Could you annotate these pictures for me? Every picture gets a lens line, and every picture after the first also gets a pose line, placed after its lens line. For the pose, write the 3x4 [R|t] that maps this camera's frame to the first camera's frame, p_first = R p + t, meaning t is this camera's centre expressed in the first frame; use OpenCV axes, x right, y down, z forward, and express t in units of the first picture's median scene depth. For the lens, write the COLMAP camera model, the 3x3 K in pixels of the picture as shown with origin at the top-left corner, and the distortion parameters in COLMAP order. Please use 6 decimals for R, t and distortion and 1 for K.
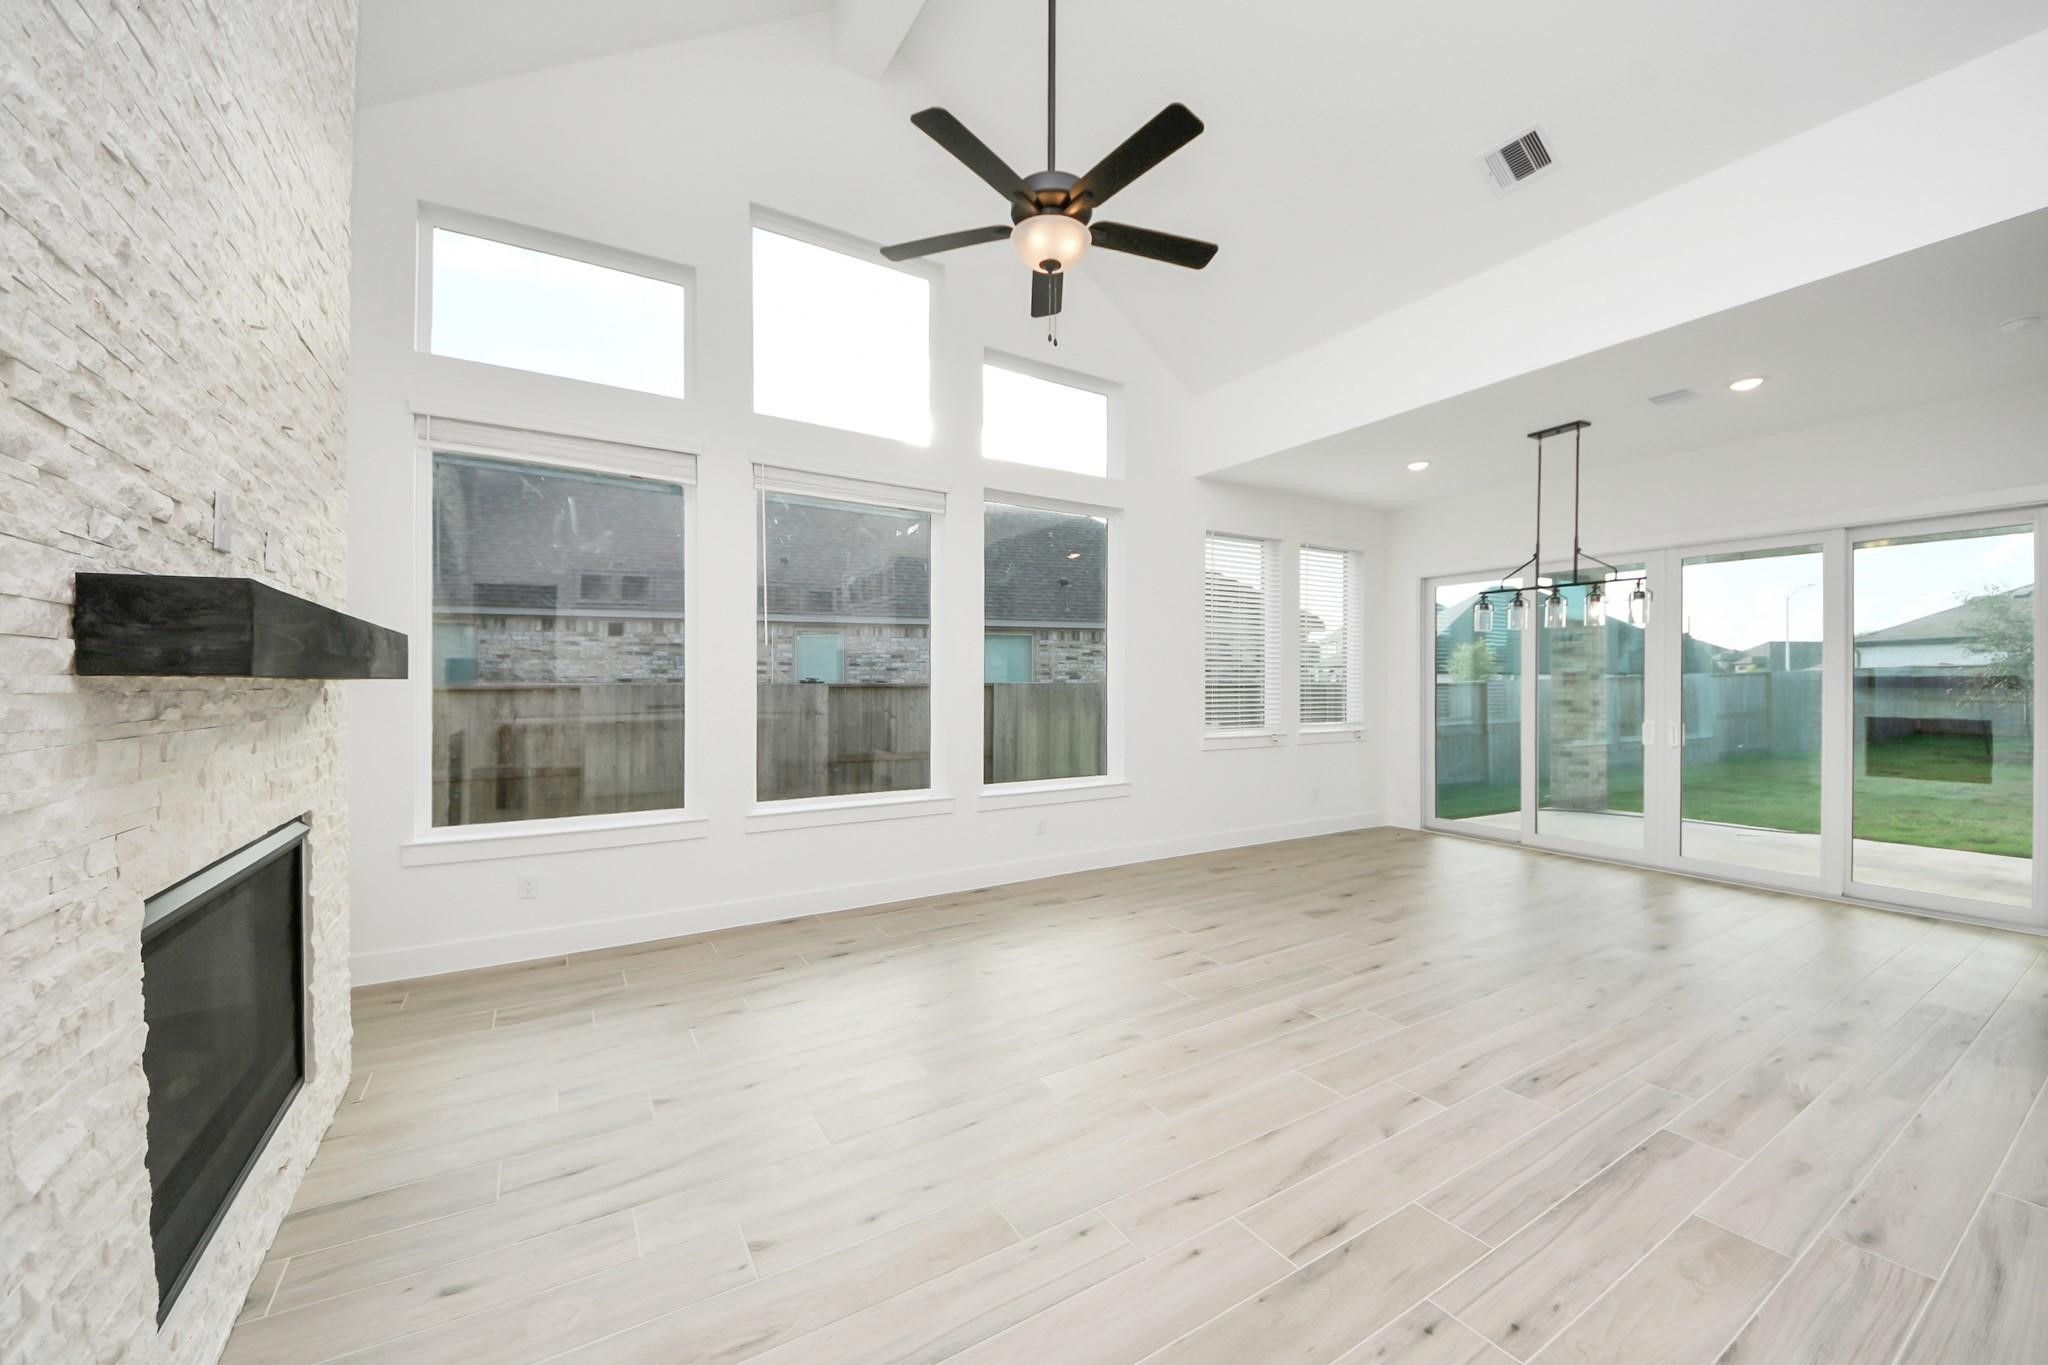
lens RADIAL K [[741.5, 0, 1034.5], [0, 741.5, 674.1], [0, 0, 1]] dist [0.012145, -0.009177]
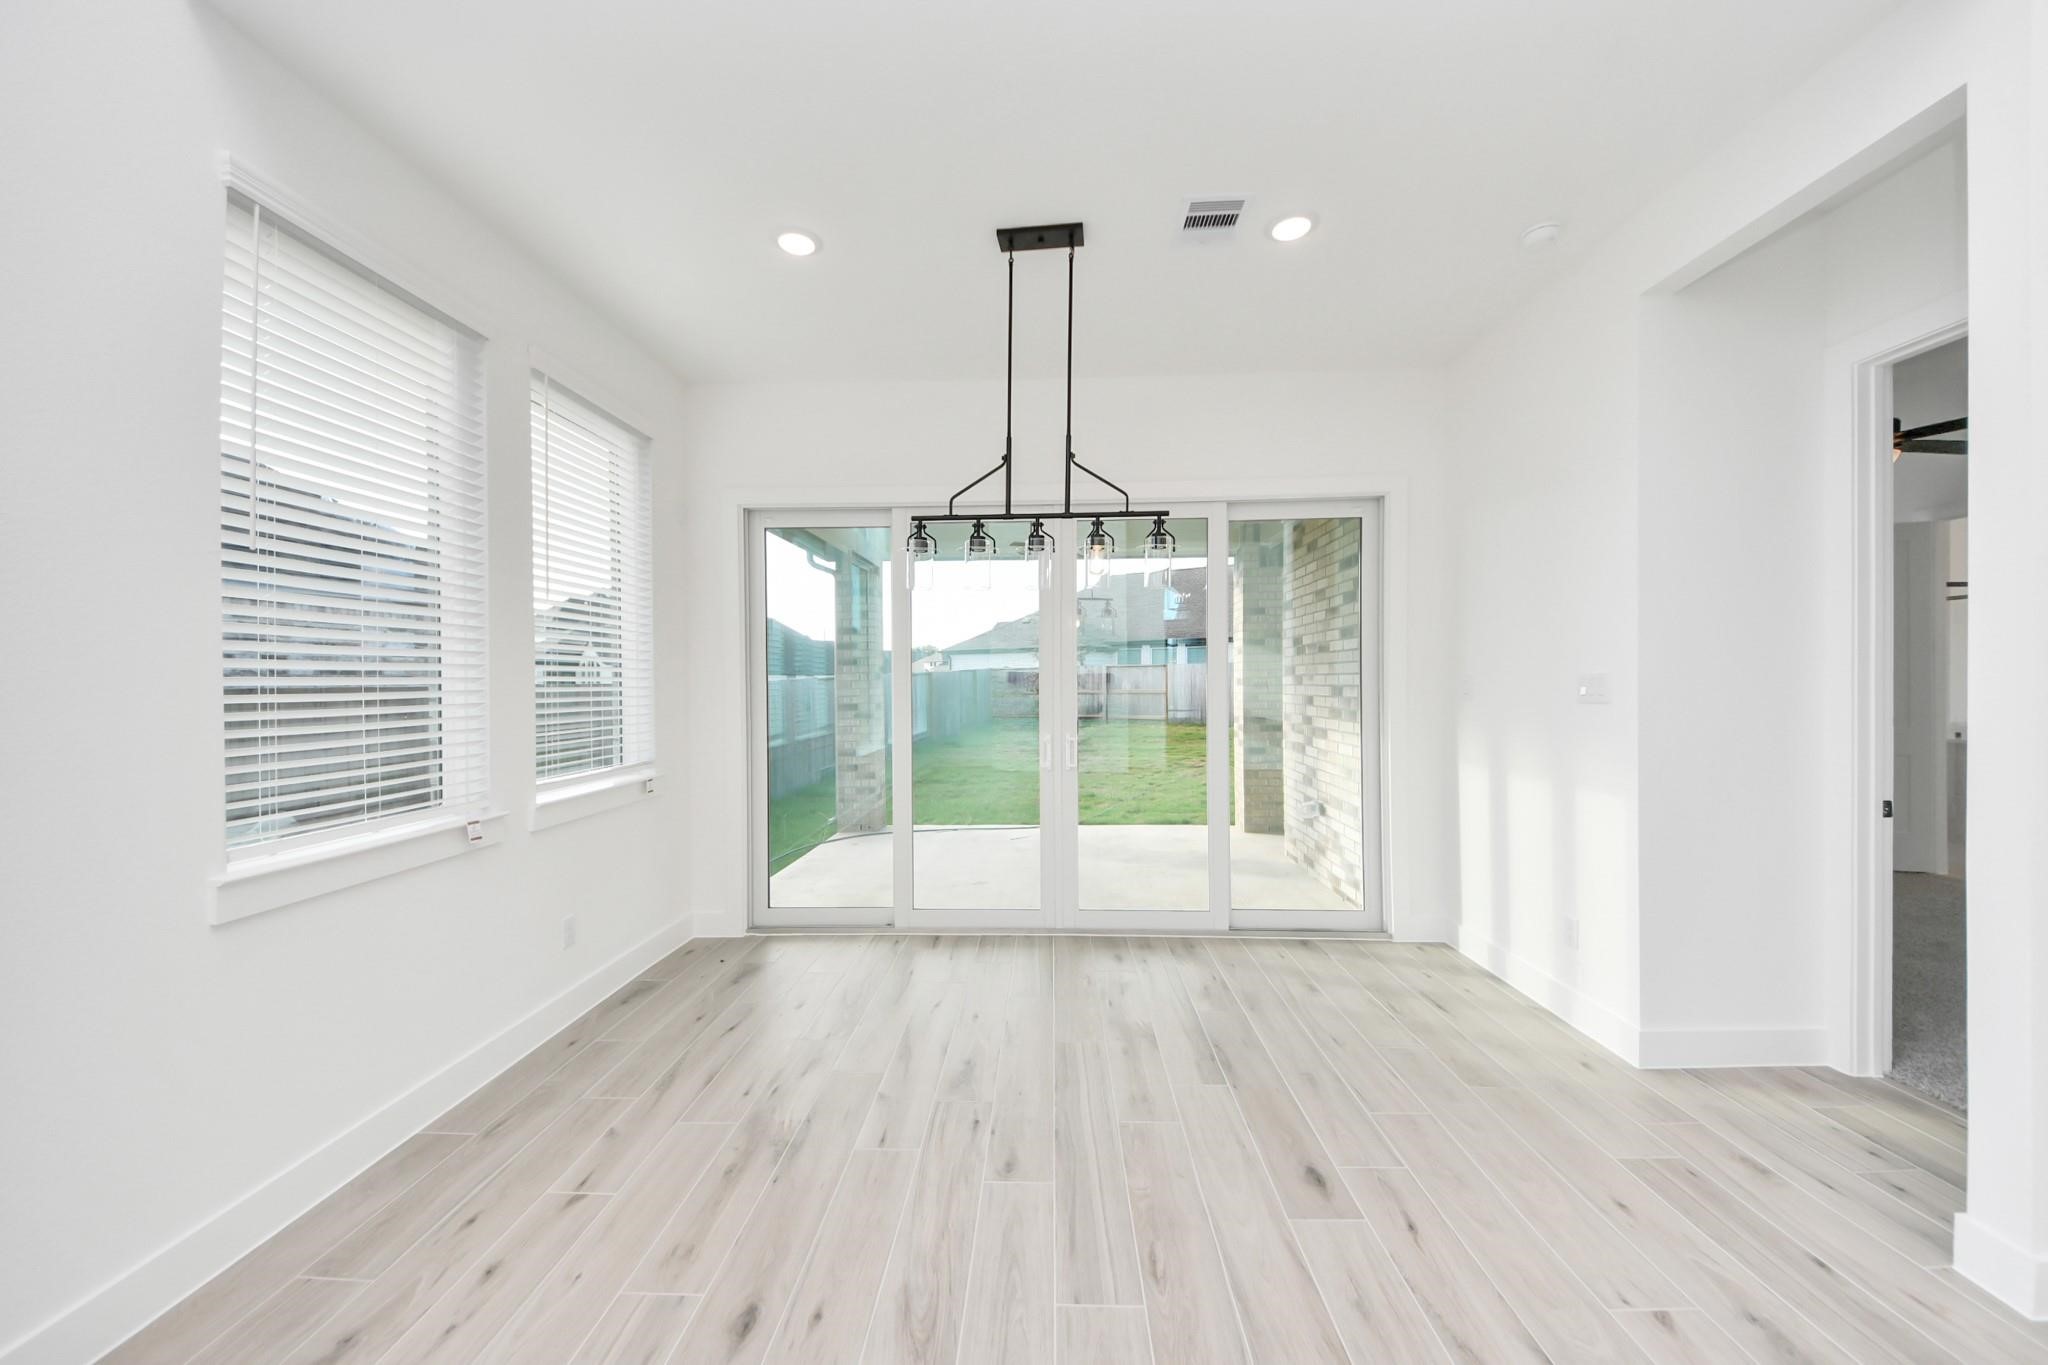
lens RADIAL K [[741.5, 0, 1013.7], [0, 741.5, 690.0], [0, 0, 1]] dist [0.012145, -0.009177]
pose [[0.559461, -0.015898, 0.828704, 0.225761], [-0.001012, 0.999802, 0.019864, 0.002581], [-0.828856, -0.011952, 0.559334, 0.753307]]
